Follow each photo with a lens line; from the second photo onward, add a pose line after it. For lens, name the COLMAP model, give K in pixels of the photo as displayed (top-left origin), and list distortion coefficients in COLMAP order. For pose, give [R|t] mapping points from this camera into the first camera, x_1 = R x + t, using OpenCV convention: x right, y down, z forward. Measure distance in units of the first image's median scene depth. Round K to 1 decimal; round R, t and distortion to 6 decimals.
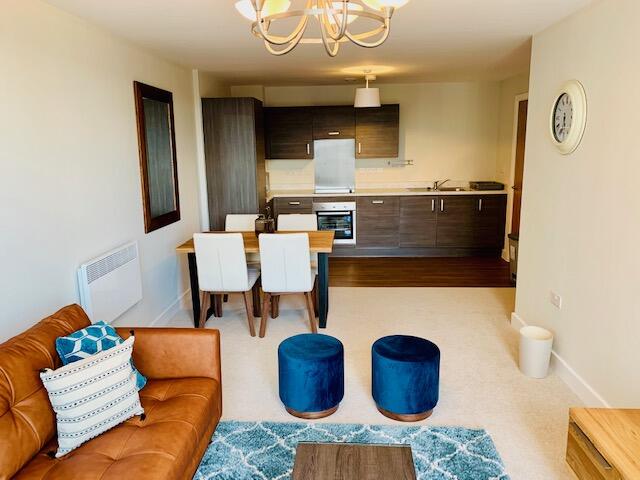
lens RADIAL K [[487.6, 0, 318.7], [0, 487.6, 239.6], [0, 0, 1]] dist [0.046031, -0.004616]
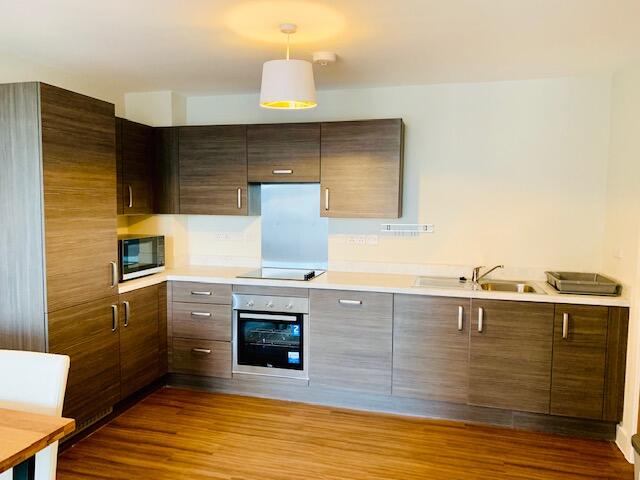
lens RADIAL K [[487.6, 0, 328.4], [0, 487.6, 209.2], [0, 0, 1]] dist [0.046031, -0.004616]
pose [[0.979241, 0.035475, -0.199573, 0.194973], [-0.071044, 0.982179, -0.174006, -0.080796], [0.189843, 0.184572, 0.964309, 0.474492]]
